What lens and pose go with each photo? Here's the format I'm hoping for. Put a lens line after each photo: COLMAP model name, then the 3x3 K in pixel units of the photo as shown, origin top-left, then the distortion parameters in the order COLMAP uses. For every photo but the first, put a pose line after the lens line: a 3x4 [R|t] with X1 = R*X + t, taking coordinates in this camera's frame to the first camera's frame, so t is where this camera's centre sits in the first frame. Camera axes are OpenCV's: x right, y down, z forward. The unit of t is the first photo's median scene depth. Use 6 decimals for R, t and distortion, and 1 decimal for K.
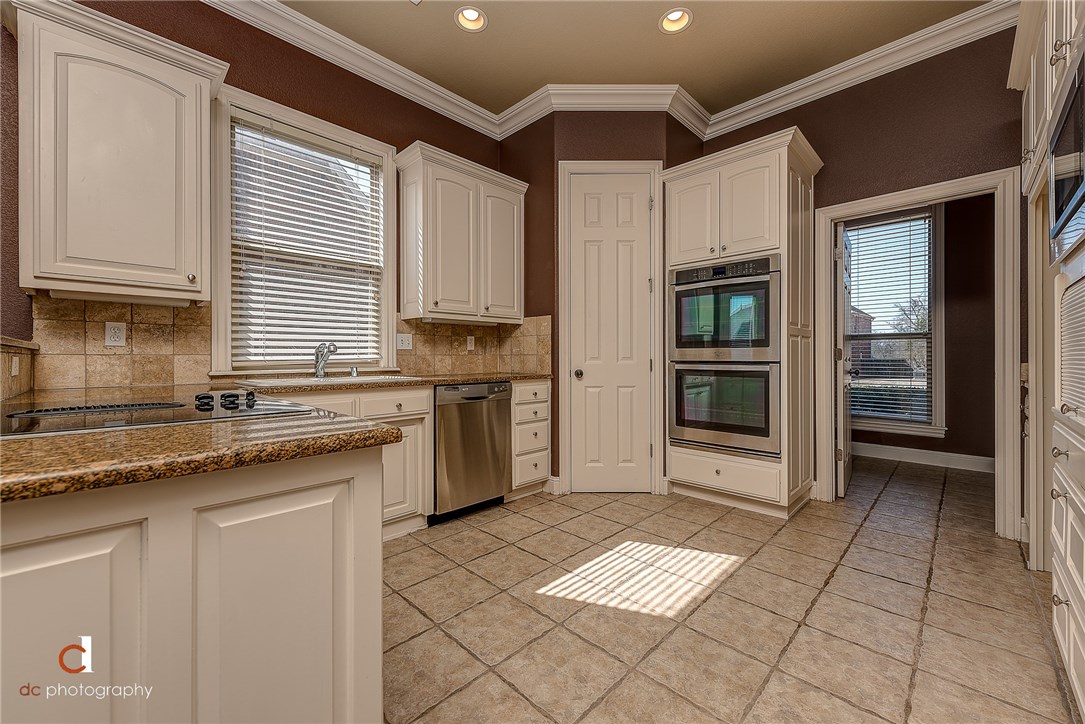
lens RADIAL K [[429.2, 0, 544.6], [0, 429.2, 356.8], [0, 0, 1]] dist [0.007493, -0.000347]
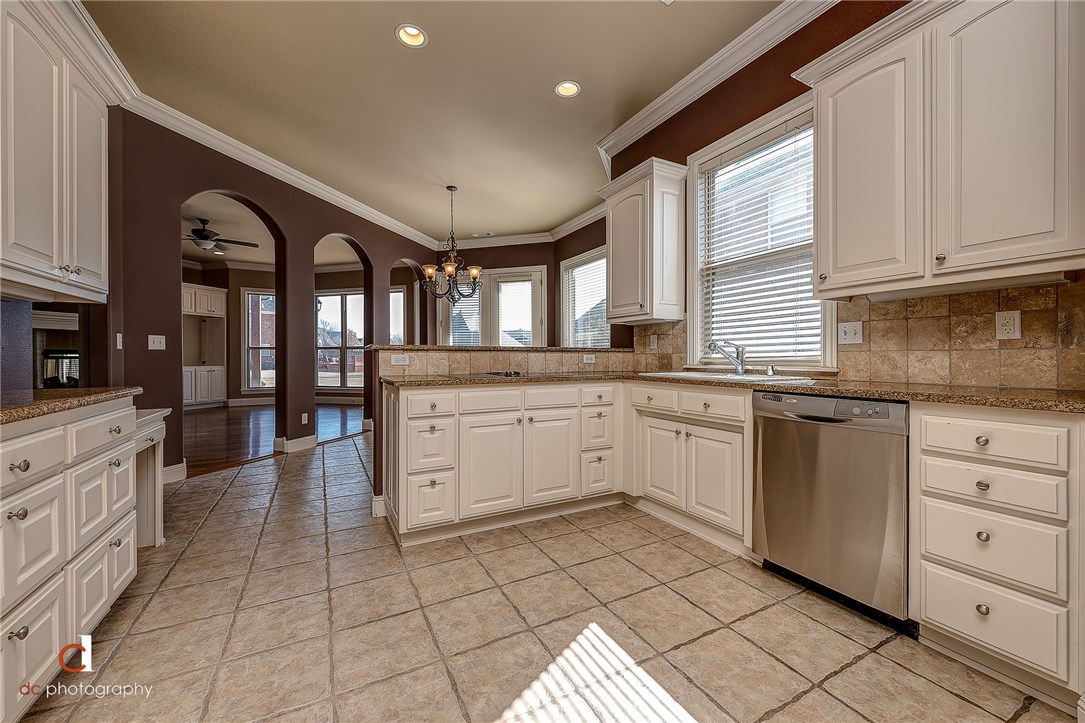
lens RADIAL K [[429.2, 0, 544.6], [0, 429.2, 356.3], [0, 0, 1]] dist [0.007493, -0.000347]
pose [[-0.305197, 0.000567, -0.952289, 0.629992], [0.000077, 1.000000, 0.000571, 0.004186], [0.952289, 0.000101, -0.305197, 0.880364]]
